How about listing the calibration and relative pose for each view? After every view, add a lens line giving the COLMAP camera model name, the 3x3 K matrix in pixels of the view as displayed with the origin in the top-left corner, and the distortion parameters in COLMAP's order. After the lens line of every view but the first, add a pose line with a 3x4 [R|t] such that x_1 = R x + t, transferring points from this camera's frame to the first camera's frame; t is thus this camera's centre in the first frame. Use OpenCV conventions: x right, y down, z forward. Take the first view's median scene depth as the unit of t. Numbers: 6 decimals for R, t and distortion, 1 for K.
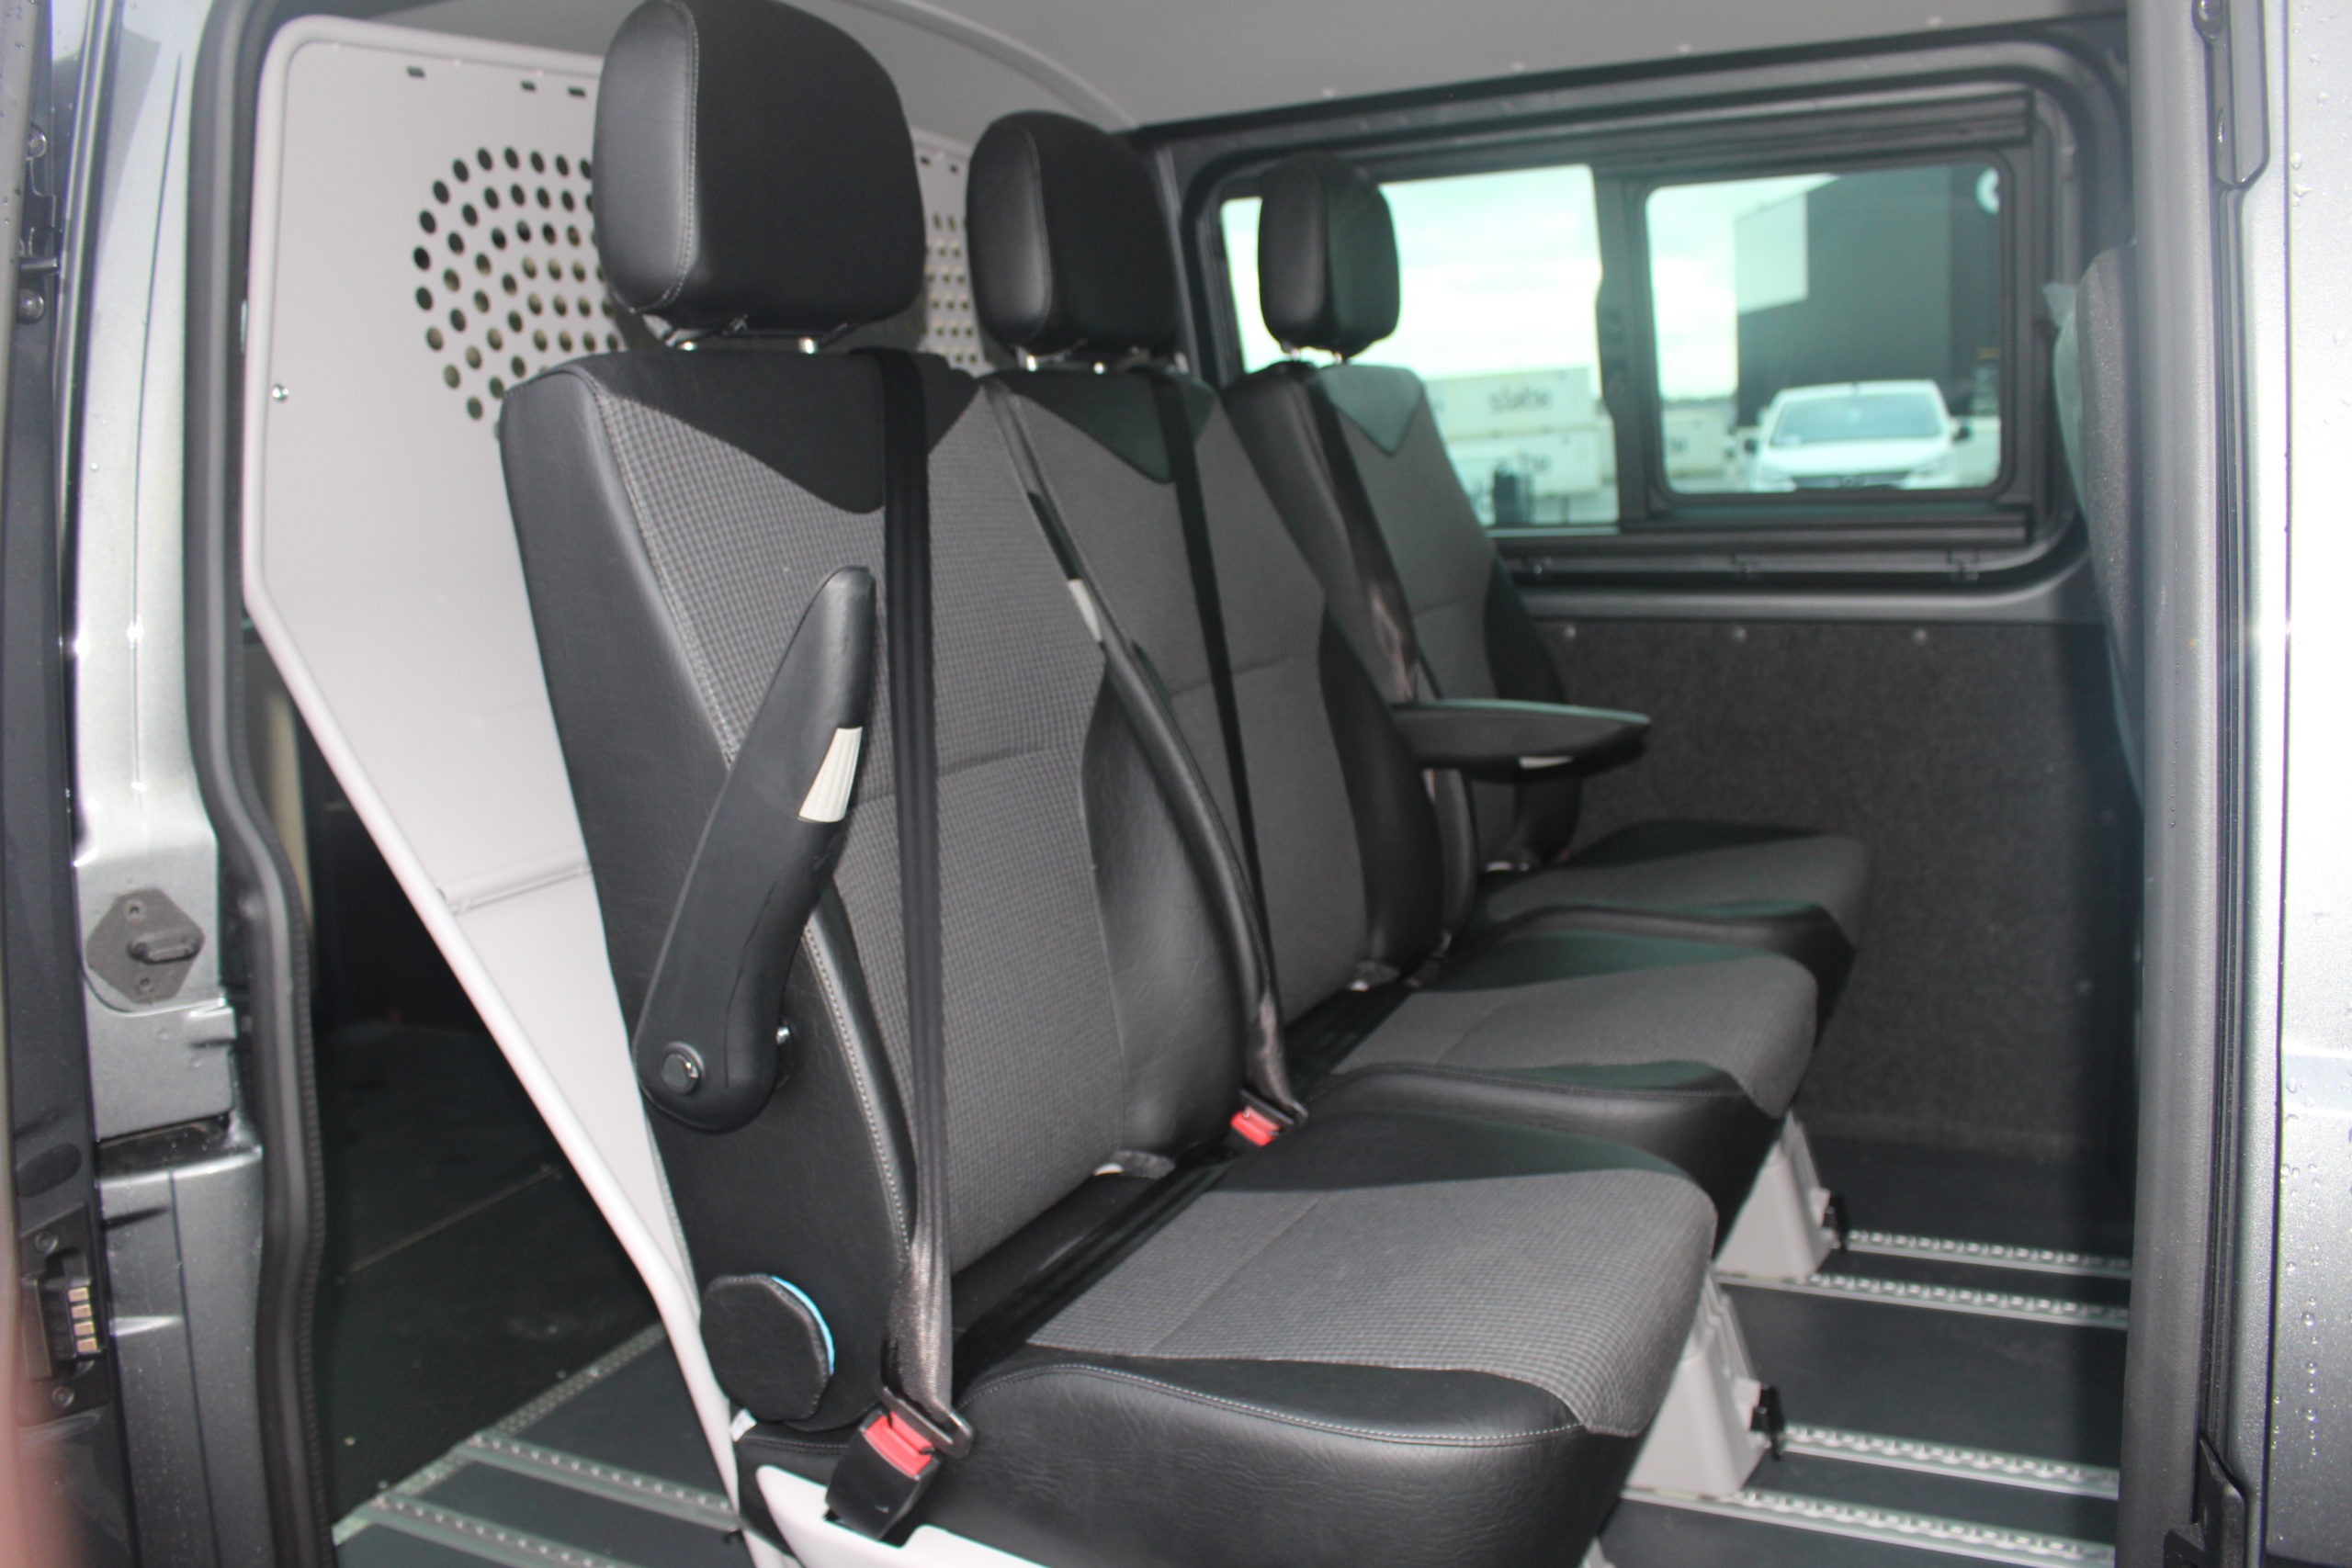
lens RADIAL K [[1945.9, 0, 1173.9], [0, 1945.9, 763.3], [0, 0, 1]] dist [-0.160821, 0.092747]
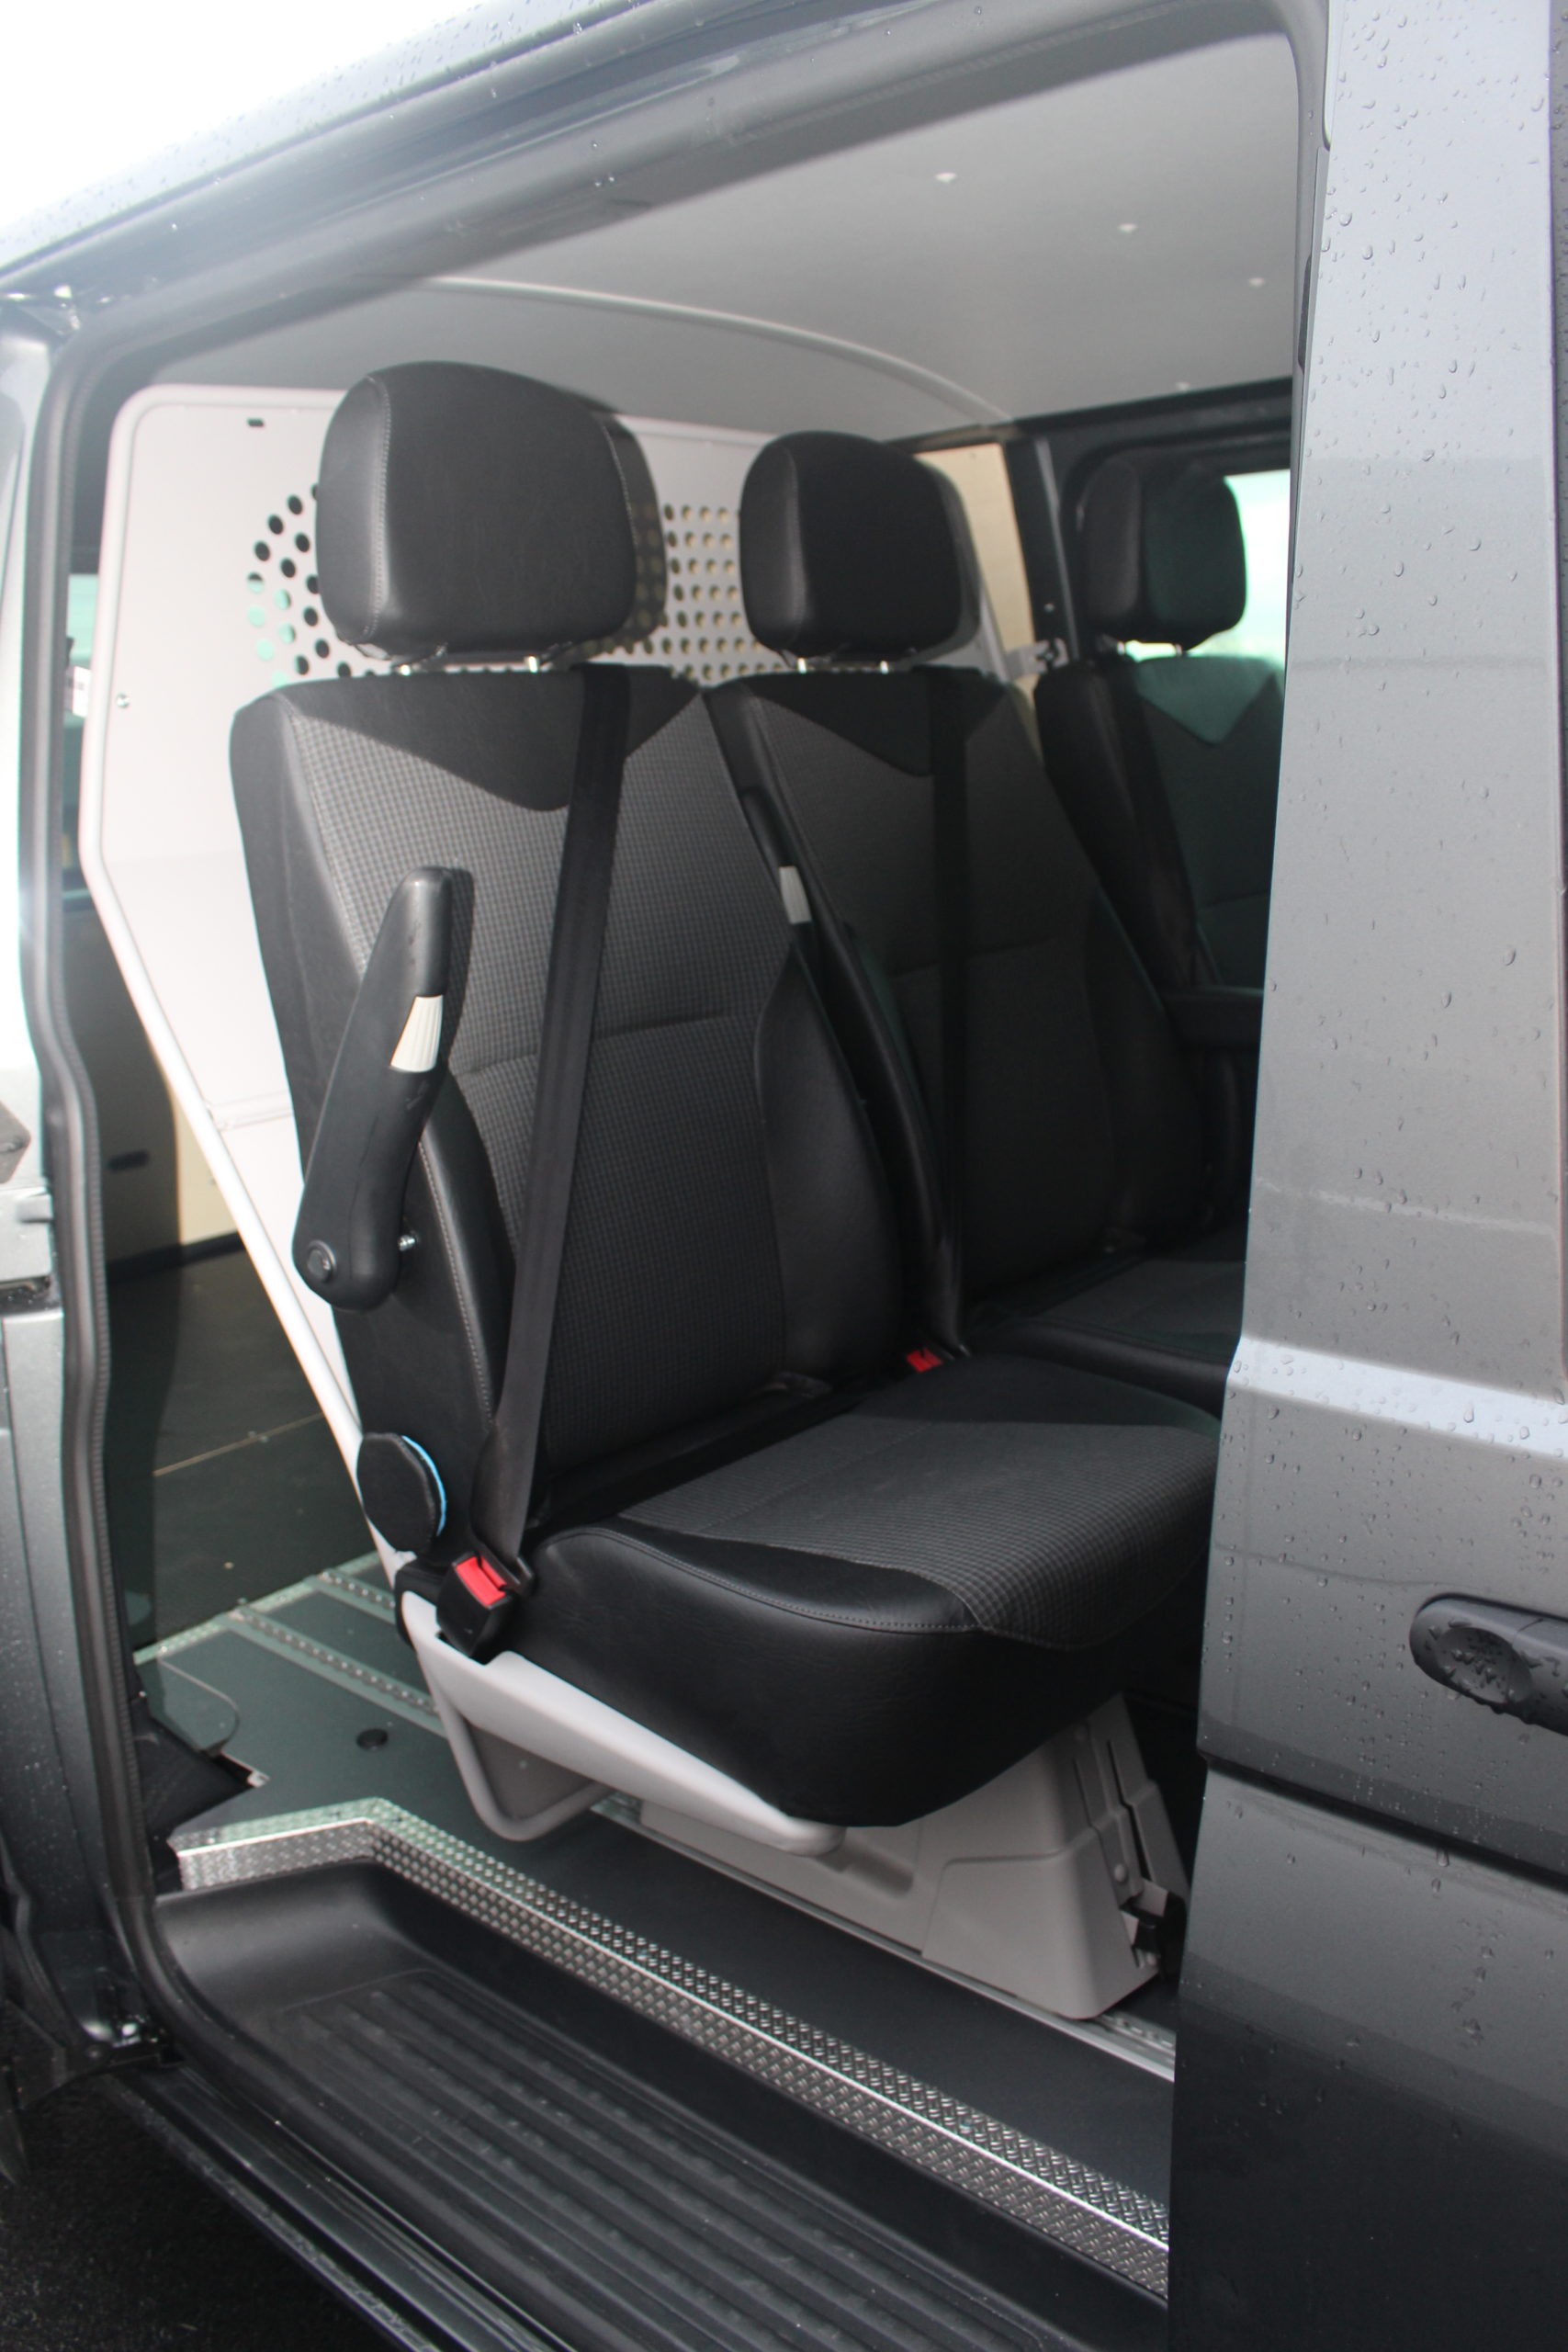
lens RADIAL K [[1945.9, 0, 784.0], [0, 1945.9, 1176.0], [0, 0, 1]] dist [-0.160821, 0.092747]
pose [[0.964048, 0.067505, -0.257011, 0.314429], [-0.045816, 0.994935, 0.089470, -0.021023], [0.261749, -0.074478, 0.962258, -0.117479]]
